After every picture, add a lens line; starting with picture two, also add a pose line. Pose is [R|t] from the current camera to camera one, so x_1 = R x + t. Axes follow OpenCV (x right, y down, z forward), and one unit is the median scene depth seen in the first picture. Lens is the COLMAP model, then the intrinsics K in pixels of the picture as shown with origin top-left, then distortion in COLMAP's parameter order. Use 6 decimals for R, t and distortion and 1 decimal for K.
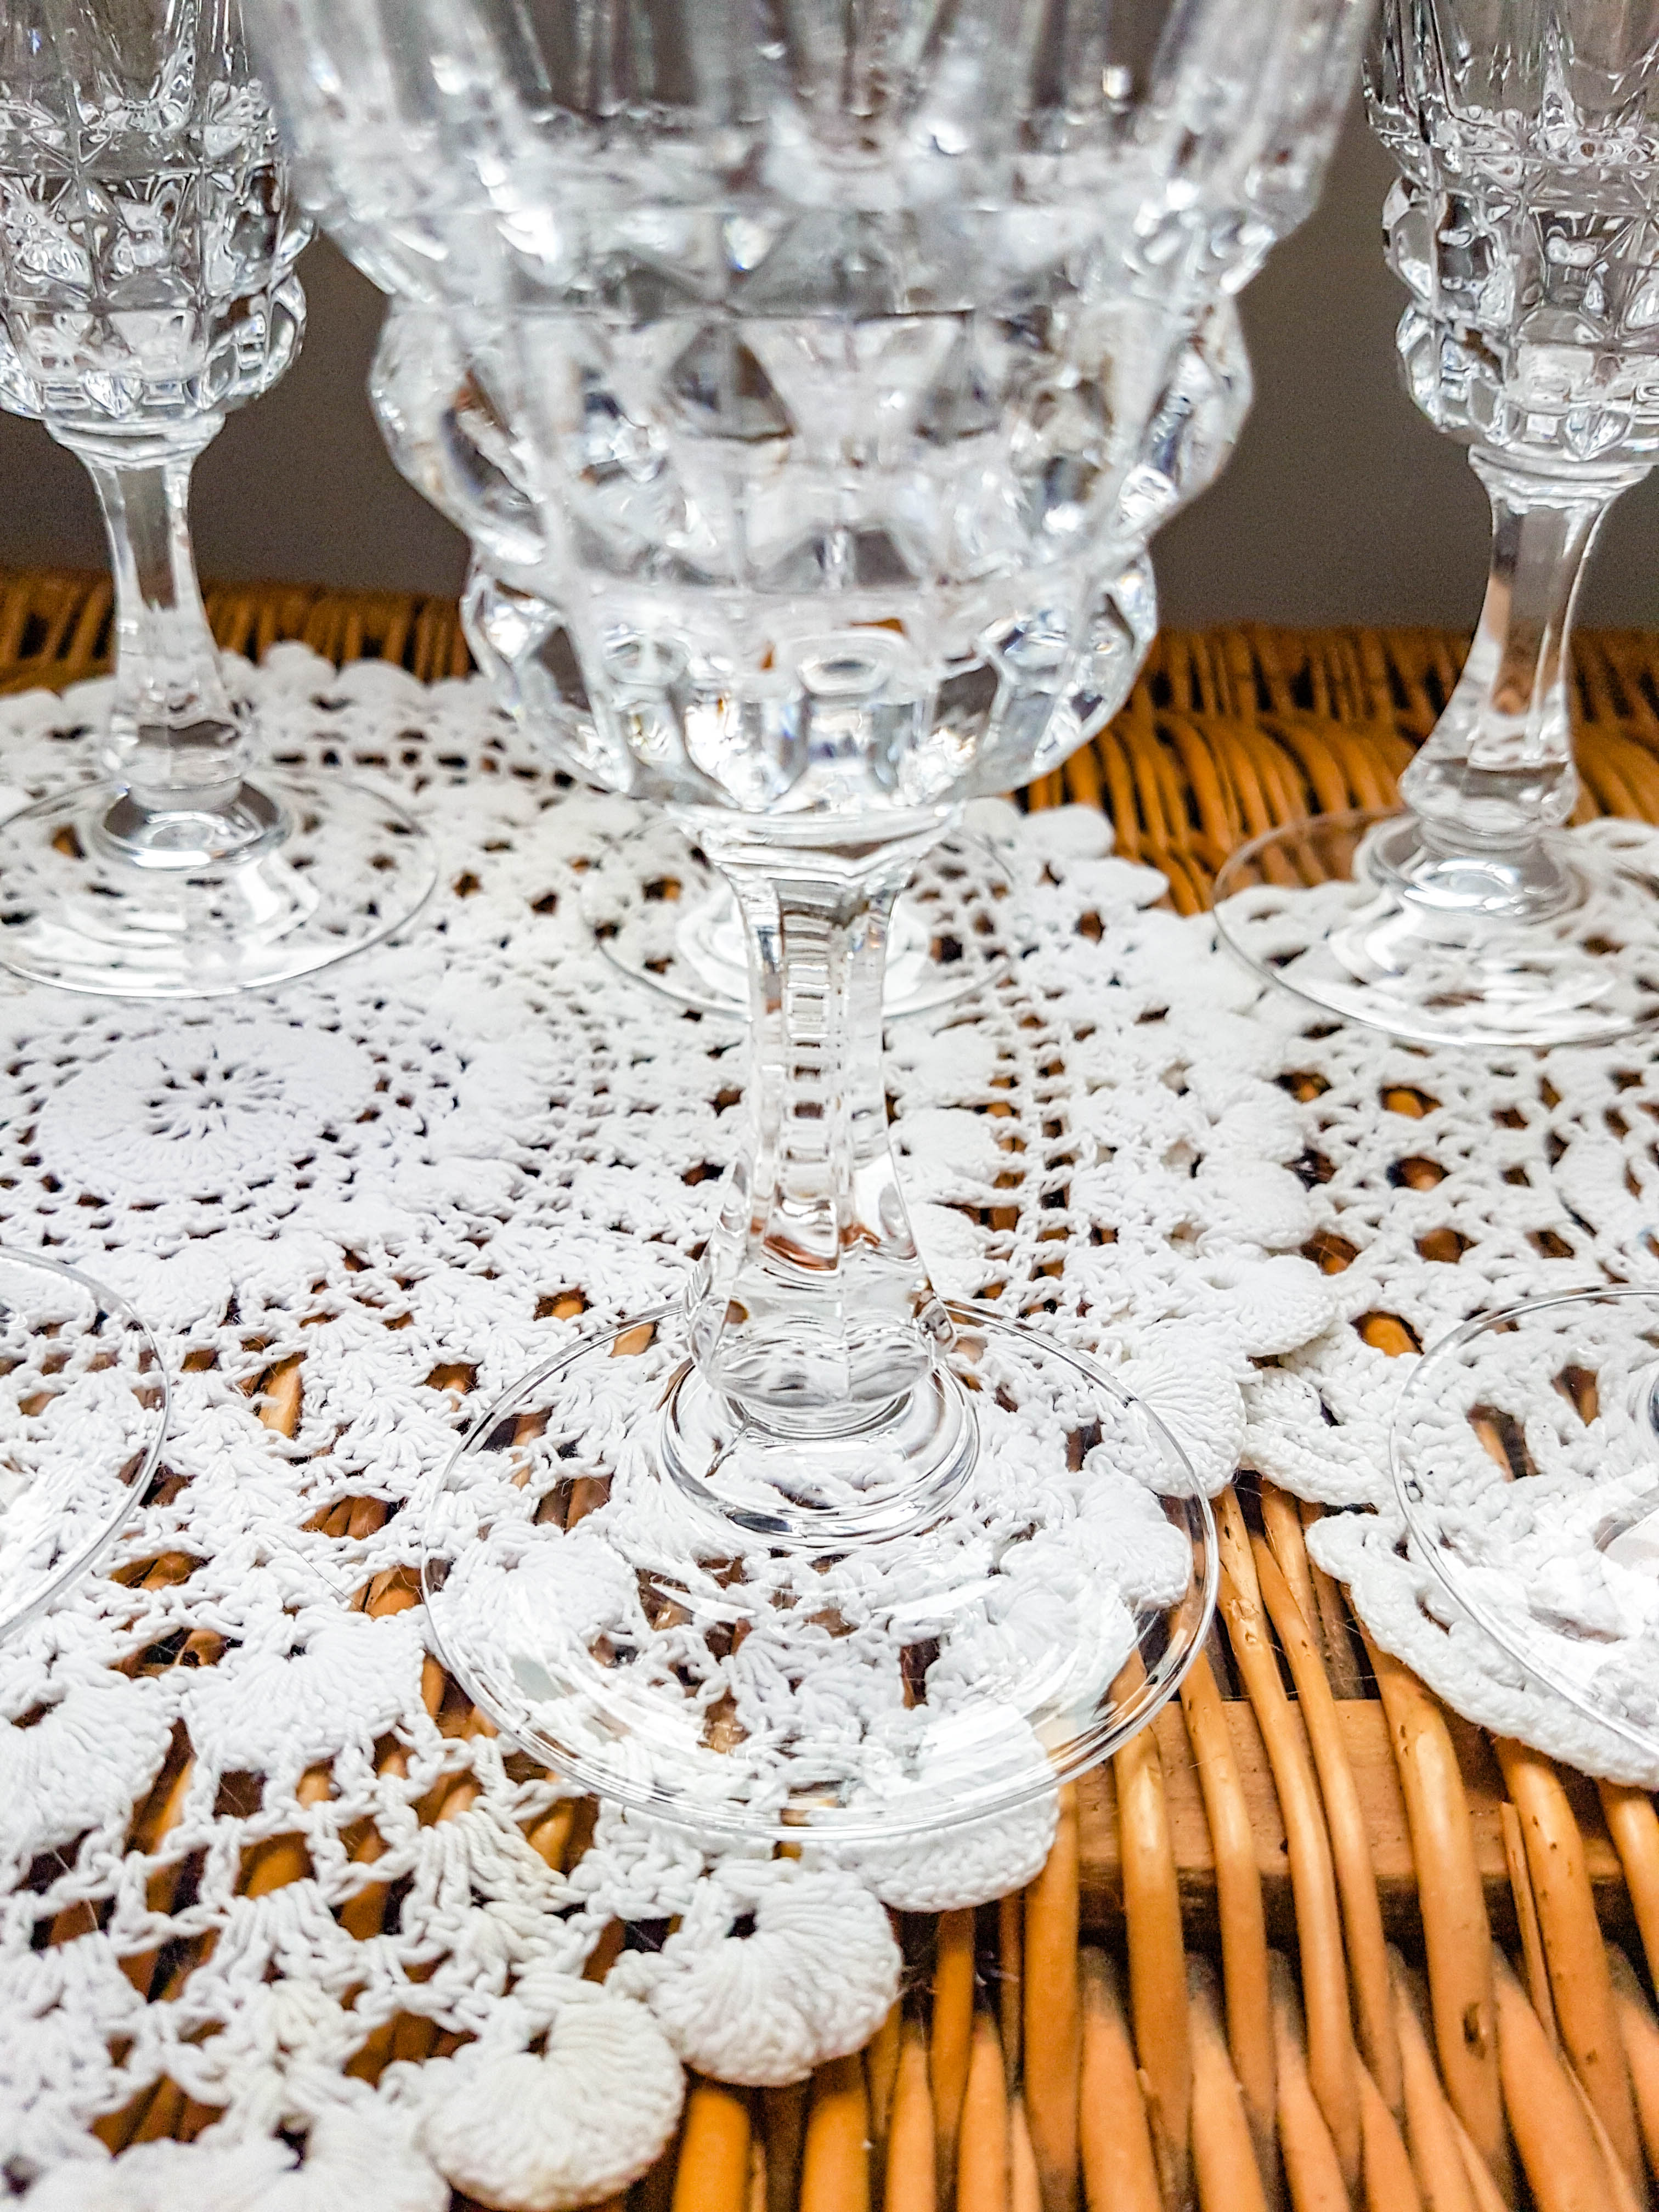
lens RADIAL K [[1788.4, 0, 798.7], [0, 1788.4, 1096.0], [0, 0, 1]] dist [0.097673, -0.202869]
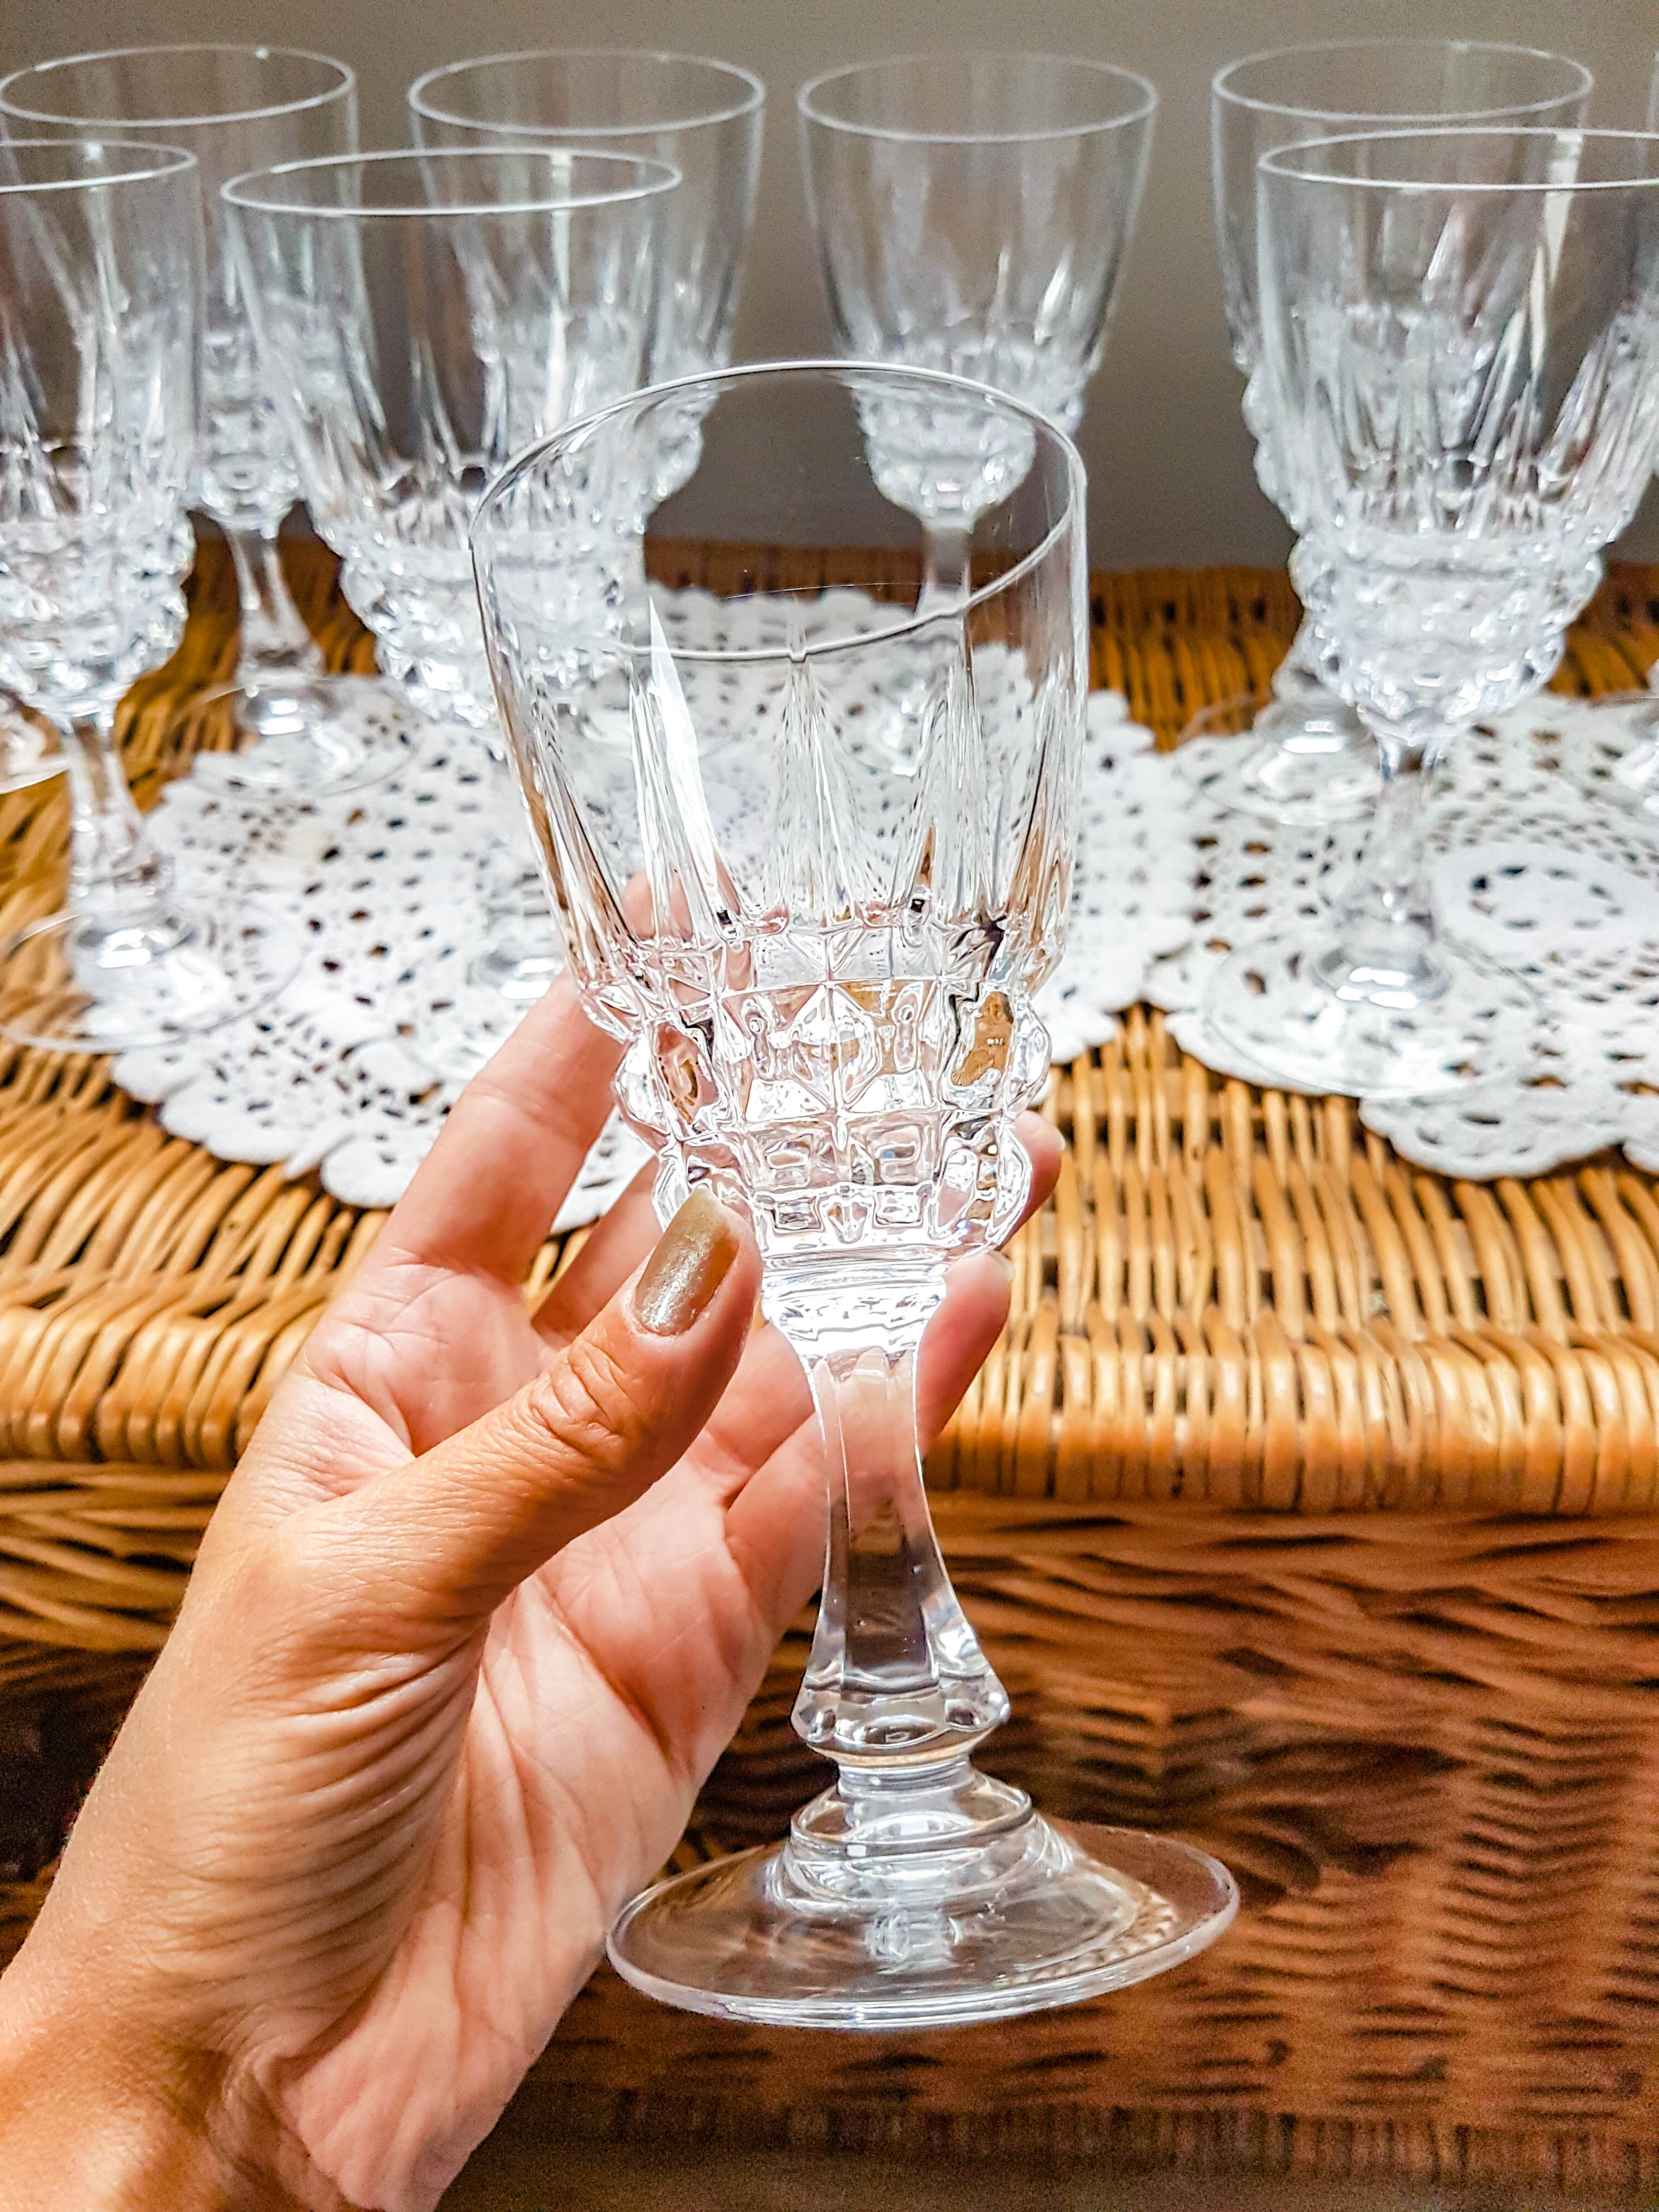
lens RADIAL K [[1788.4, 0, 815.7], [0, 1788.4, 1114.7], [0, 0, 1]] dist [0.097673, -0.202869]
pose [[0.997836, -0.012069, -0.064633, -0.029296], [0.018210, 0.995284, 0.095281, 0.114033], [0.063178, -0.096252, 0.993350, -1.224871]]
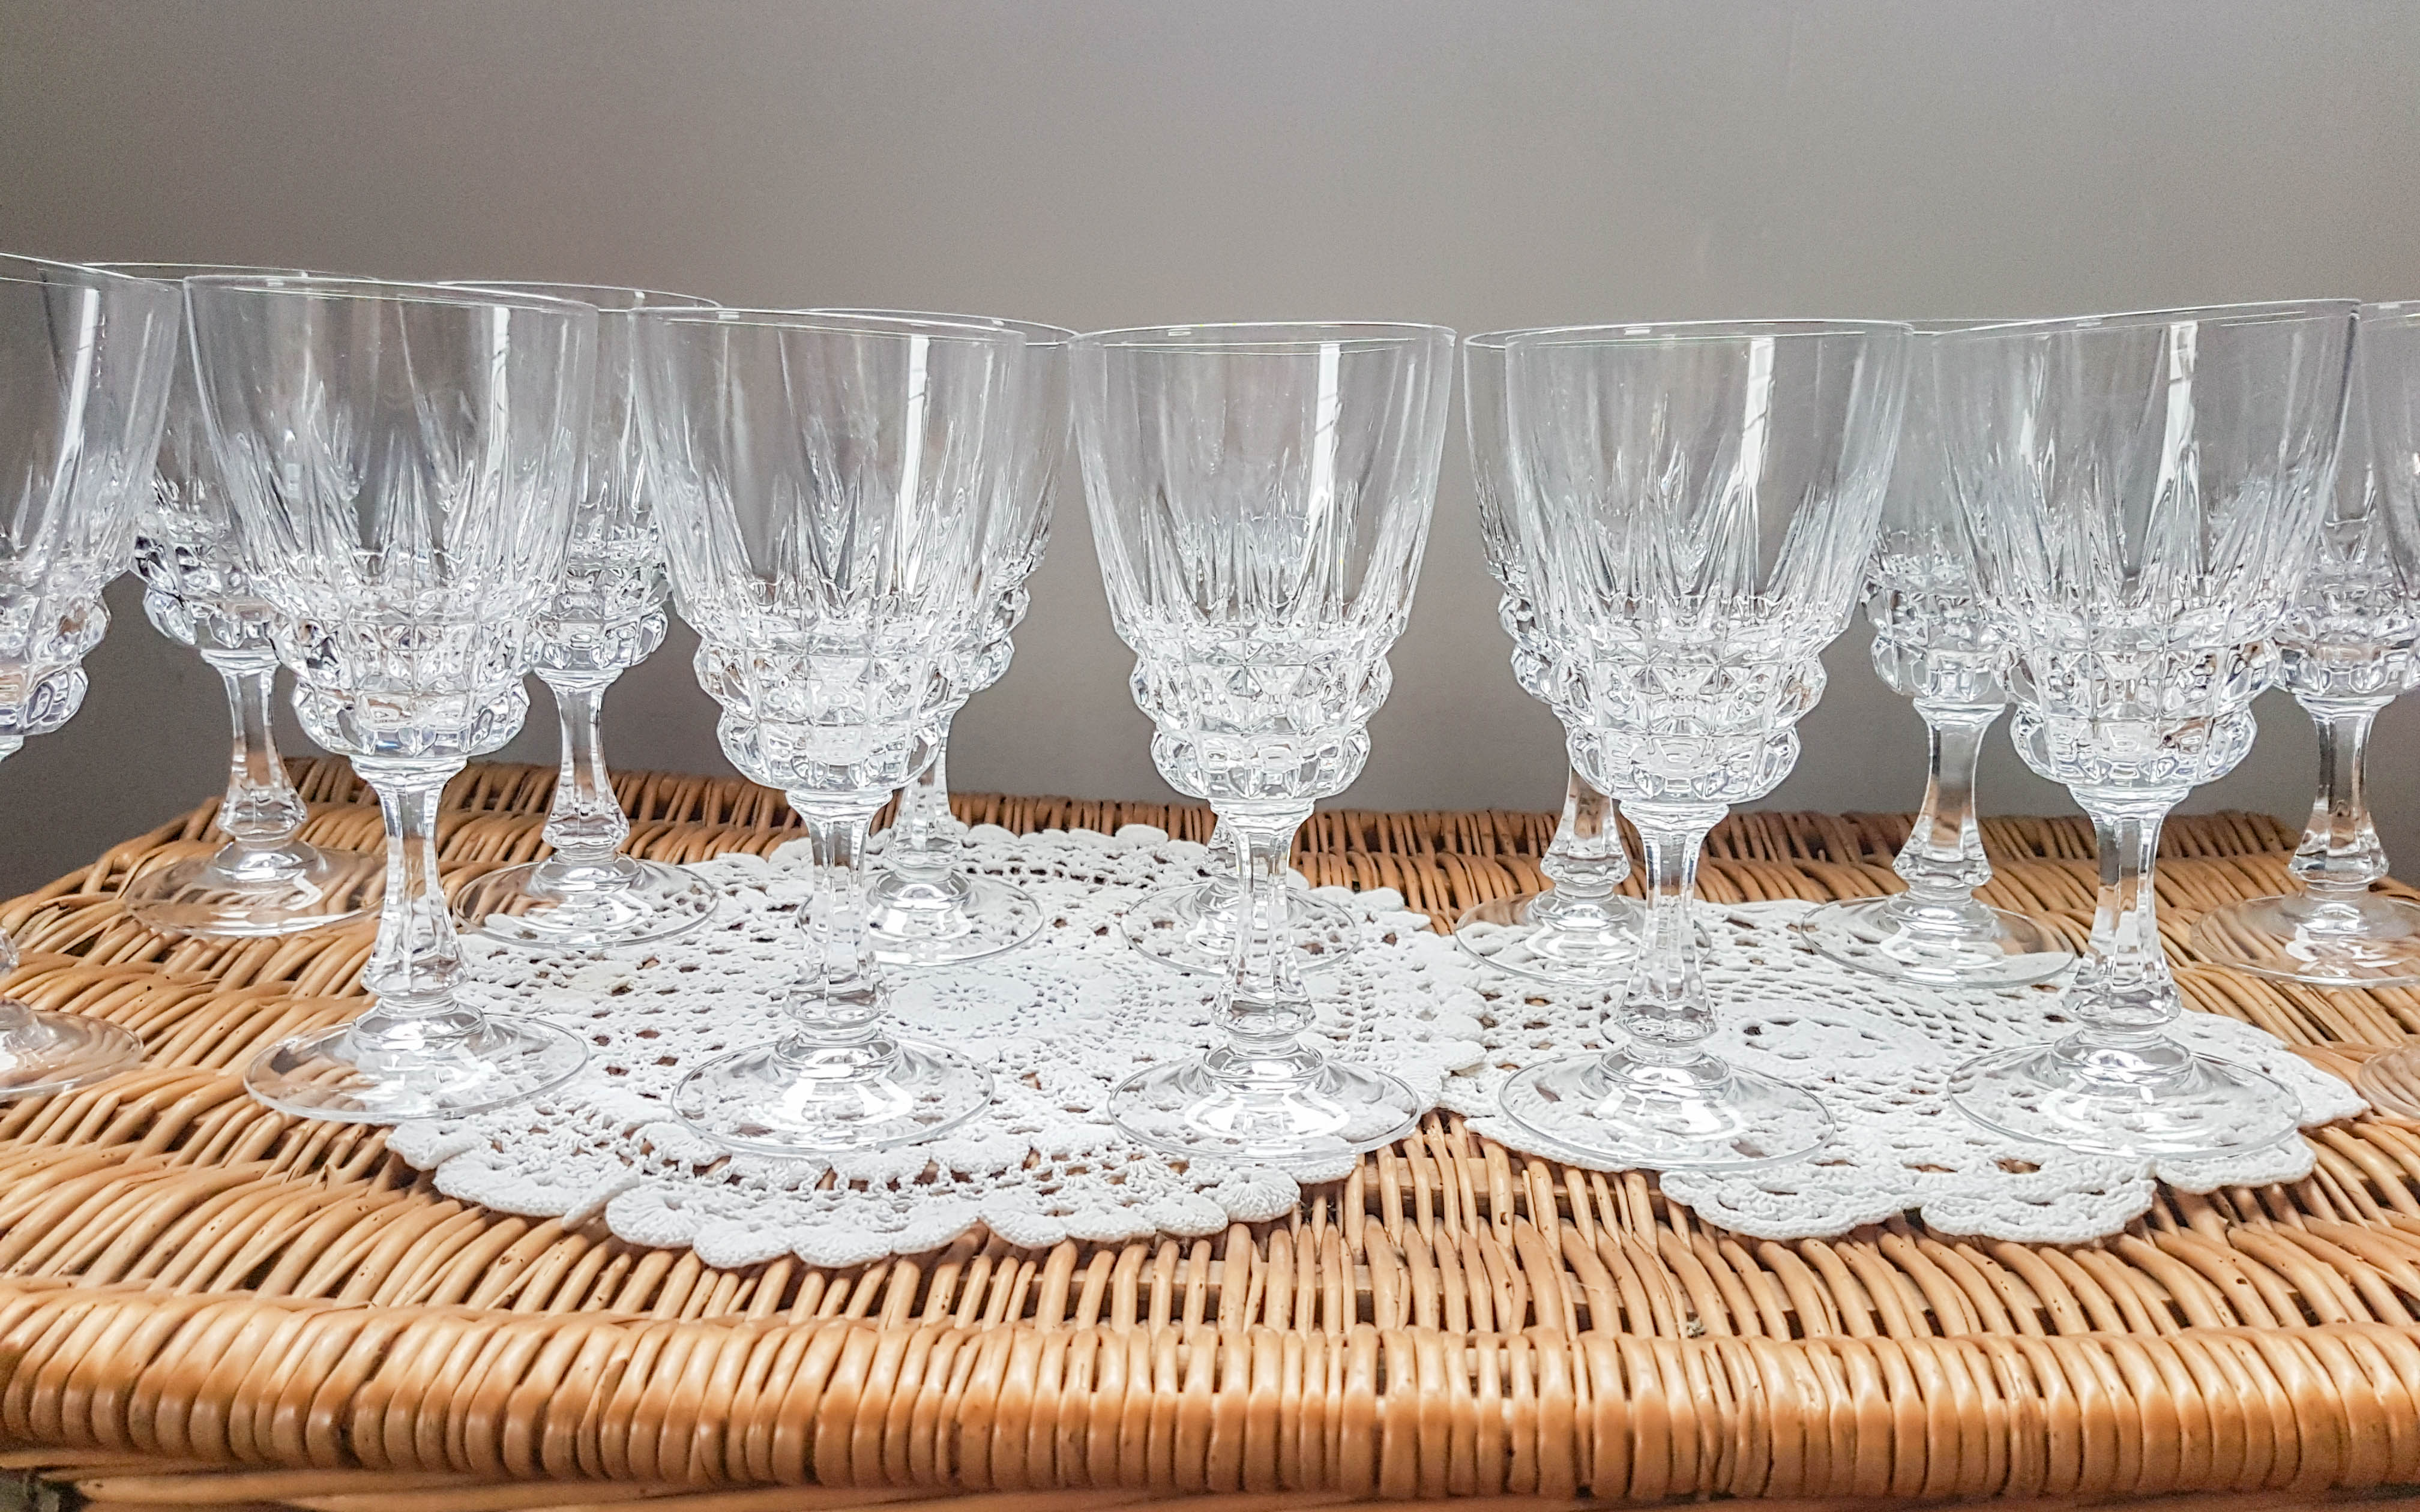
lens RADIAL K [[1941.2, 0, 1195.9], [0, 1941.2, 772.2], [0, 0, 1]] dist [0.047832, -0.124878]
pose [[0.999893, -0.004490, 0.013943, -0.097365], [0.008693, 0.948026, -0.318074, 0.538121], [-0.011790, 0.318161, 0.947963, -1.390961]]
